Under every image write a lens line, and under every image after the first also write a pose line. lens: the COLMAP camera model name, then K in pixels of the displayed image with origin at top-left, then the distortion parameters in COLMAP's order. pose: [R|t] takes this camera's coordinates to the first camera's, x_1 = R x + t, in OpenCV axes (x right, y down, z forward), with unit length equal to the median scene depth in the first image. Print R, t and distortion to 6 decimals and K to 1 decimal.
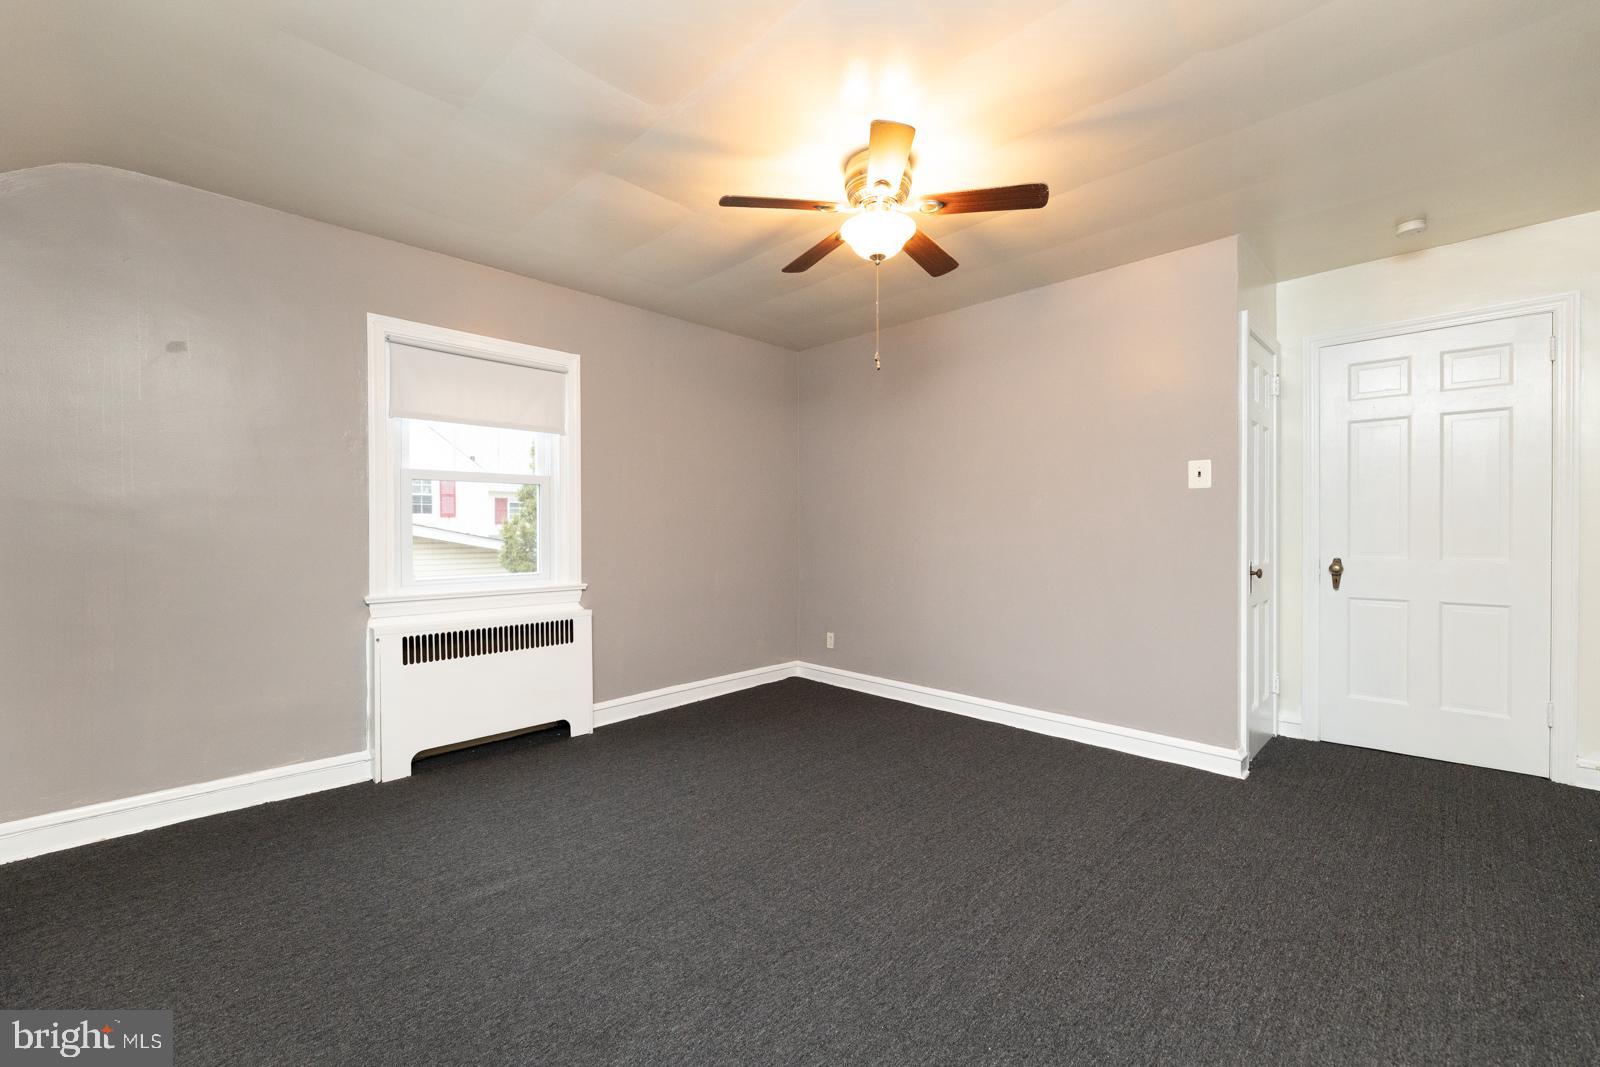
lens RADIAL K [[641.4, 0, 779.6], [0, 641.4, 519.4], [0, 0, 1]] dist [0.011170, 0.000001]
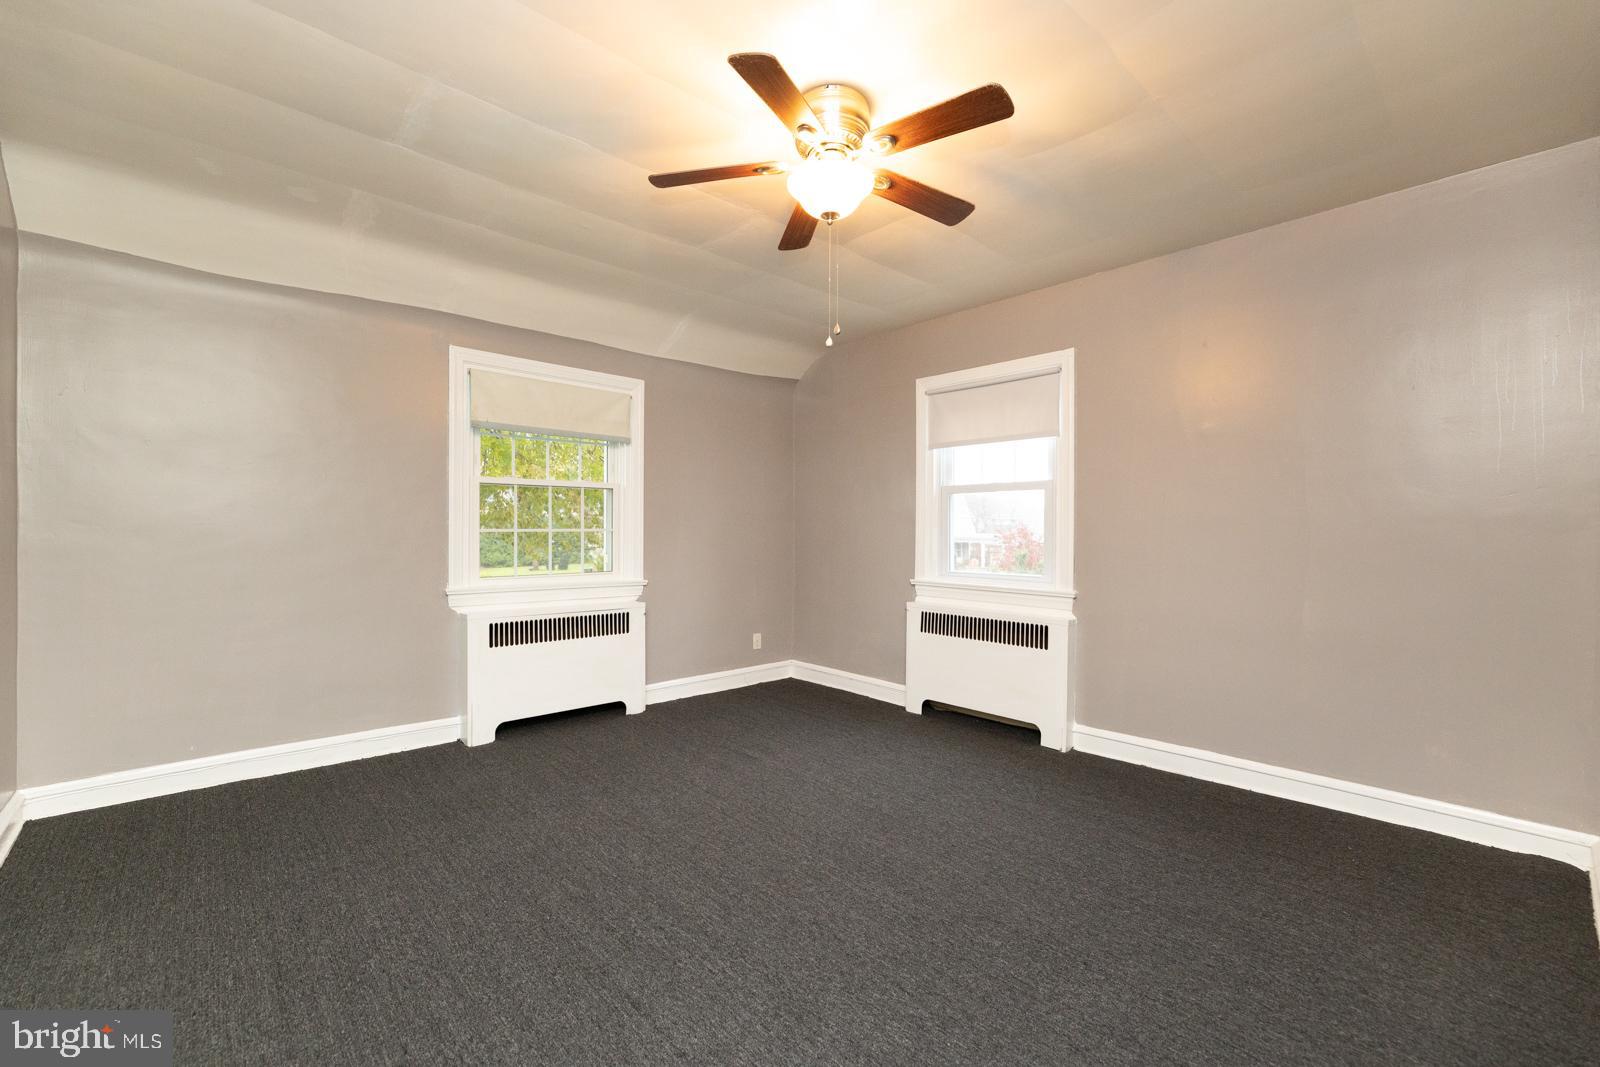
lens RADIAL K [[649.9, 0, 802.0], [0, 649.9, 529.5], [0, 0, 1]] dist [0.001563, 0.000092]
pose [[-0.008675, -0.002661, -0.999959, 0.789416], [0.008117, 0.999963, -0.002731, 0.010280], [0.999929, -0.008140, -0.008654, 0.759152]]
